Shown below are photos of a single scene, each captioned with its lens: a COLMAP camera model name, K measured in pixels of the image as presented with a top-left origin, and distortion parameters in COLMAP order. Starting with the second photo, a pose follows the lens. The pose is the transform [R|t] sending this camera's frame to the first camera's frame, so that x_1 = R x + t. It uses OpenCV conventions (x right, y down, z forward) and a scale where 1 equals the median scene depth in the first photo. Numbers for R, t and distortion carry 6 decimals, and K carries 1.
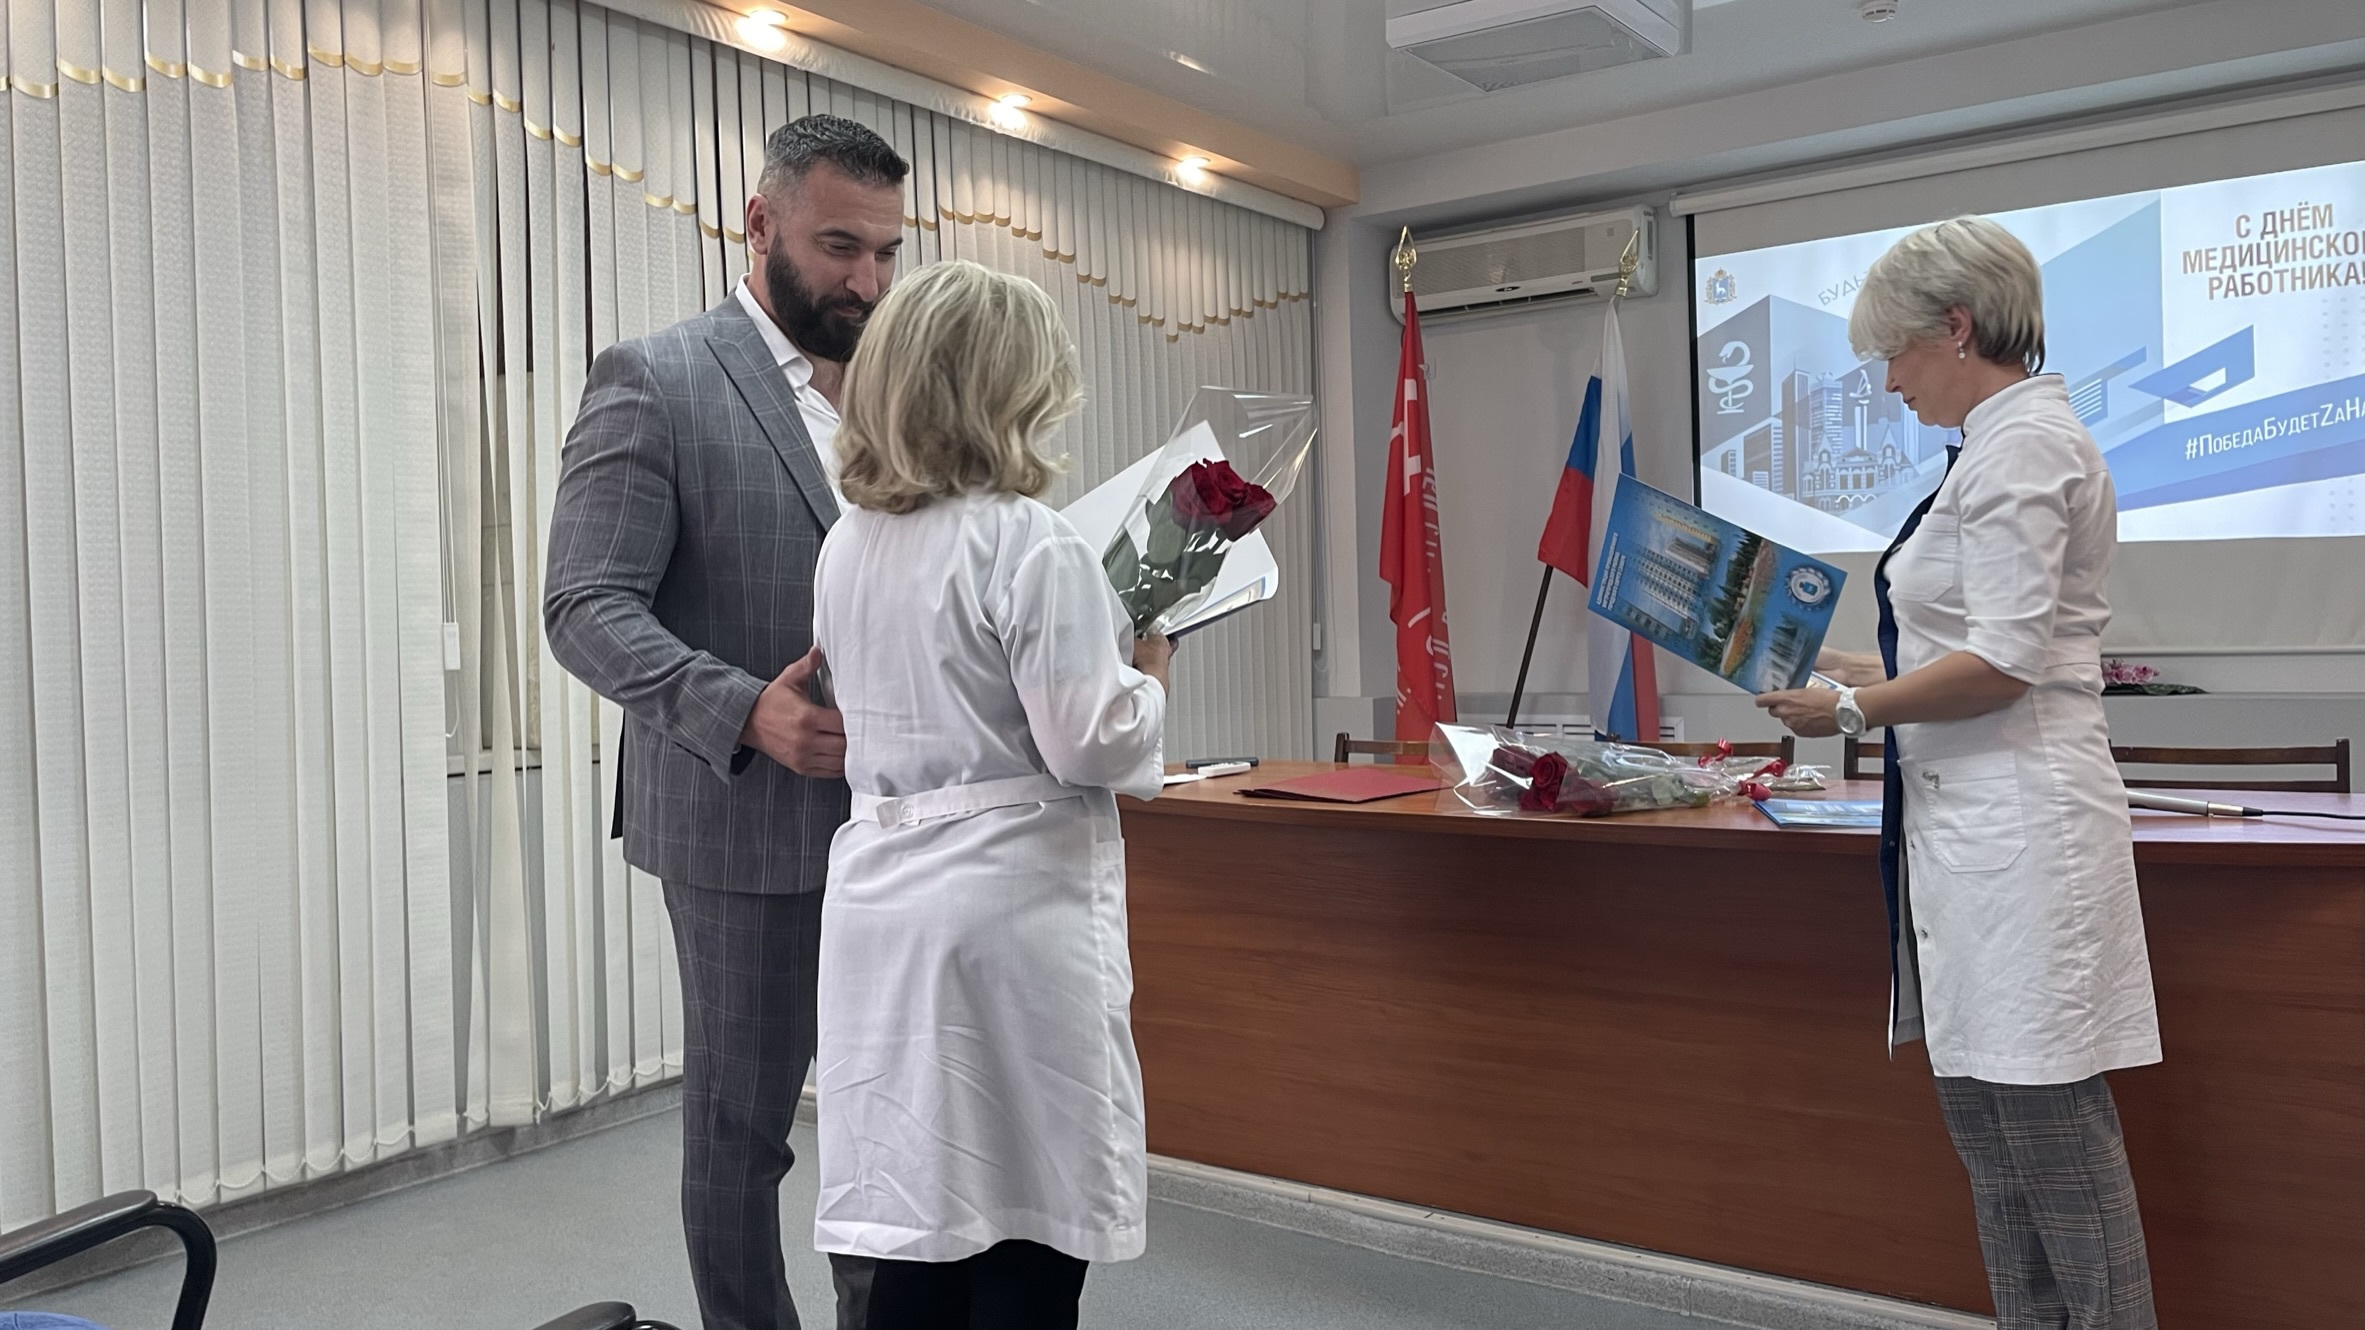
lens RADIAL K [[1837.4, 0, 1160.5], [0, 1837.4, 656.0], [0, 0, 1]] dist [0.076586, -0.111434]
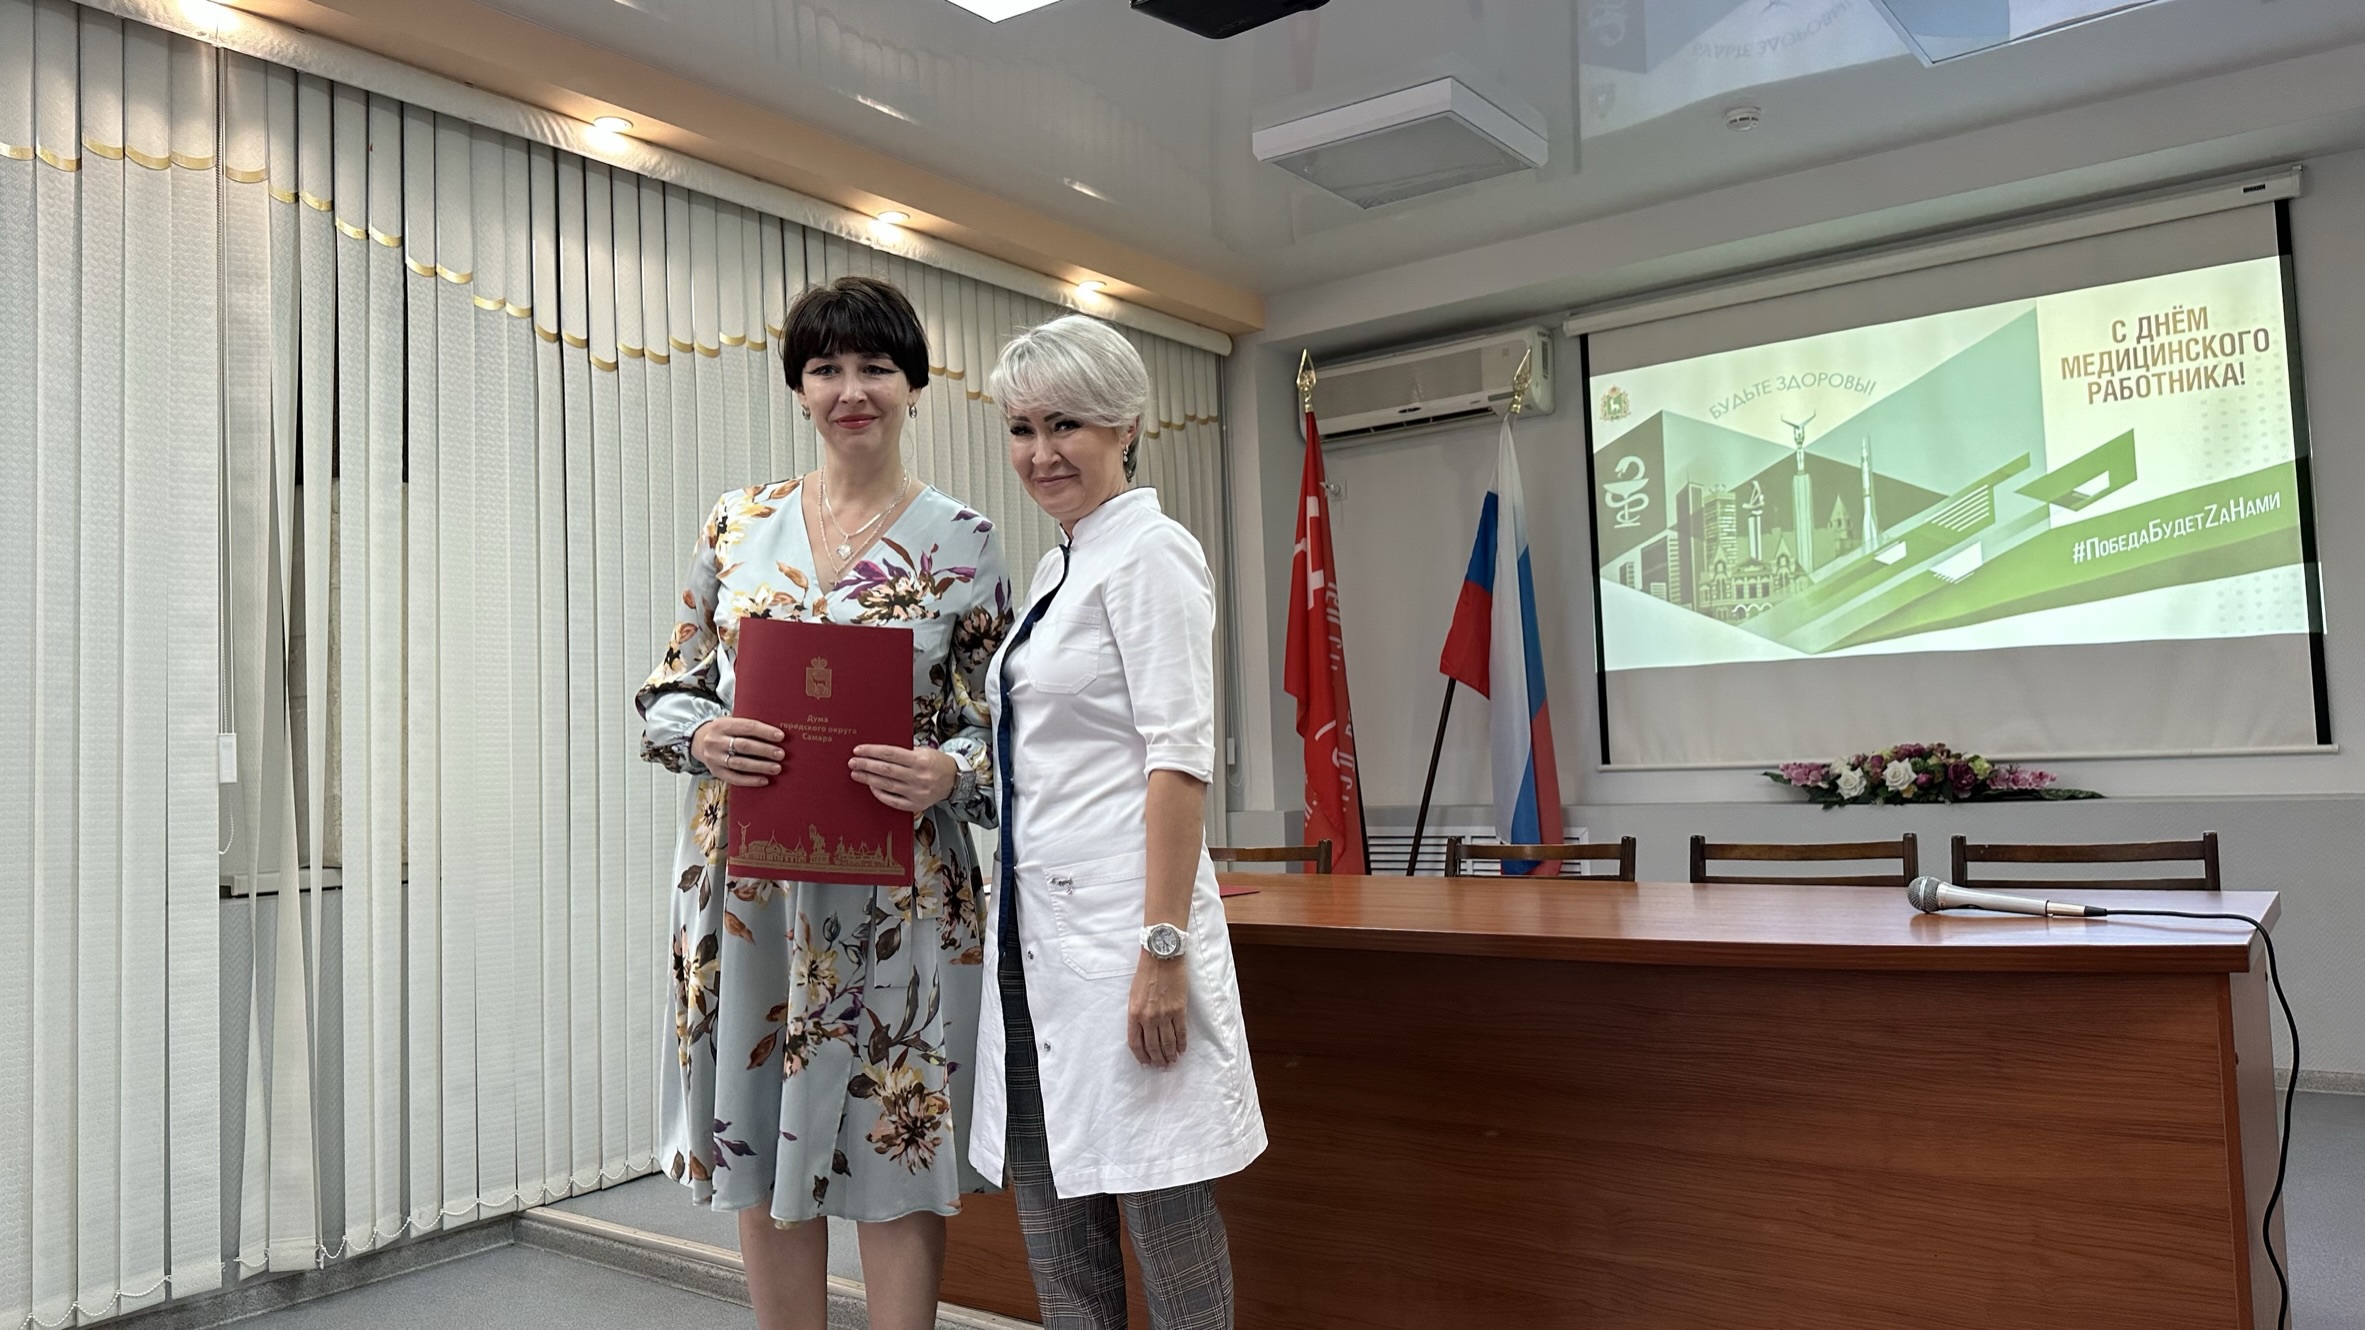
lens RADIAL K [[1696.9, 0, 1182.5], [0, 1696.9, 665.0], [0, 0, 1]] dist [0.087446, -0.122354]
pose [[0.999958, -0.009186, 0.000726, 0.073090], [0.009214, 0.997443, -0.070872, 0.009897], [-0.000074, 0.070876, 0.997485, 0.084192]]
